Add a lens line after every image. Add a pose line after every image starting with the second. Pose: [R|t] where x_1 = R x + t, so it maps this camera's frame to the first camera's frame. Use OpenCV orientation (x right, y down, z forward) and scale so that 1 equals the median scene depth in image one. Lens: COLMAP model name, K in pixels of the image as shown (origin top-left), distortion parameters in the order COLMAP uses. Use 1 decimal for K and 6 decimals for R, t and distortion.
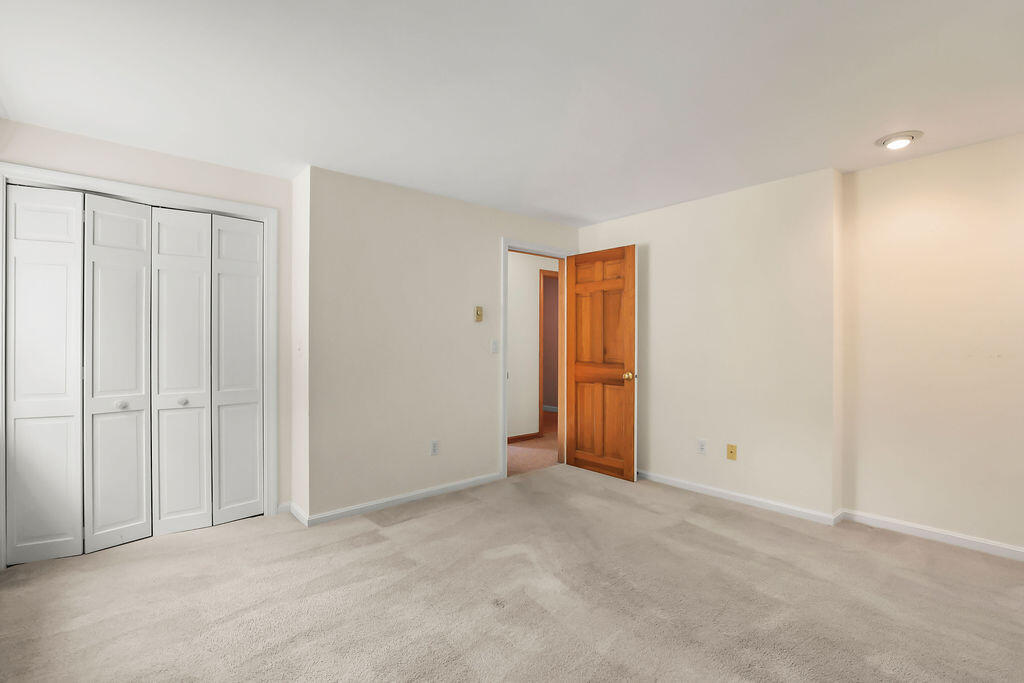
lens RADIAL K [[471.5, 0, 509.9], [0, 471.5, 341.8], [0, 0, 1]] dist [-0.015610, 0.000764]
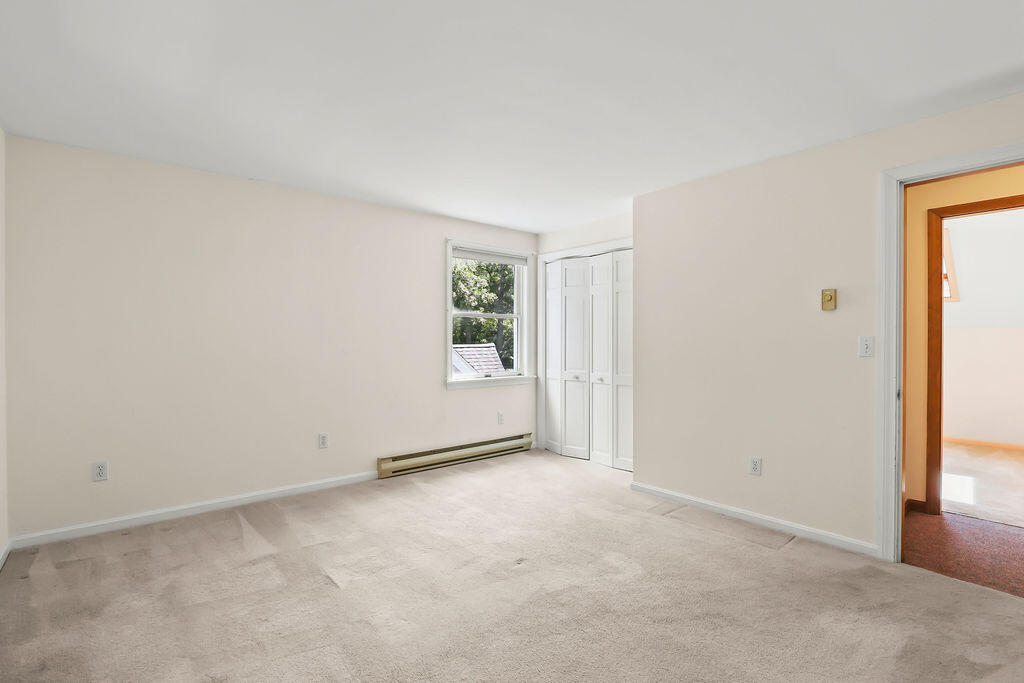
lens RADIAL K [[471.5, 0, 507.3], [0, 471.5, 343.7], [0, 0, 1]] dist [-0.015610, 0.000764]
pose [[-0.015643, 0.003247, -0.999872, 0.867257], [-0.001448, 0.999994, 0.003270, 0.007073], [0.999877, 0.001499, -0.015638, 0.734351]]
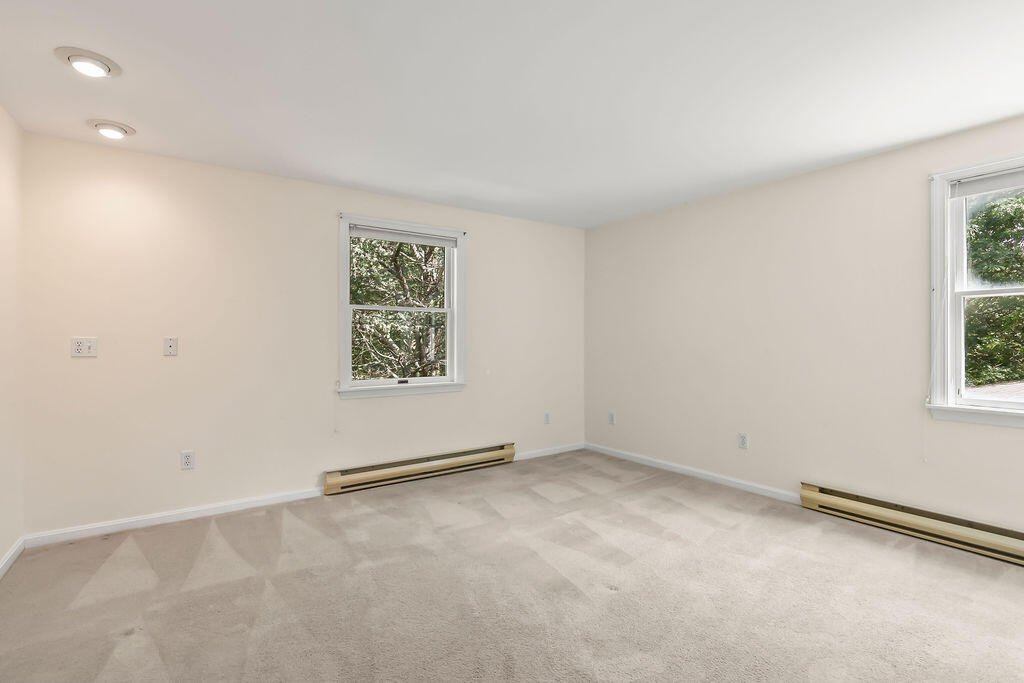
lens RADIAL K [[471.5, 0, 510.8], [0, 471.5, 337.9], [0, 0, 1]] dist [-0.015610, 0.000764]
pose [[-0.996274, -0.005935, 0.086037, 0.091958], [-0.006219, 0.999976, -0.003024, 0.009207], [-0.086017, -0.003548, -0.996287, 1.531012]]
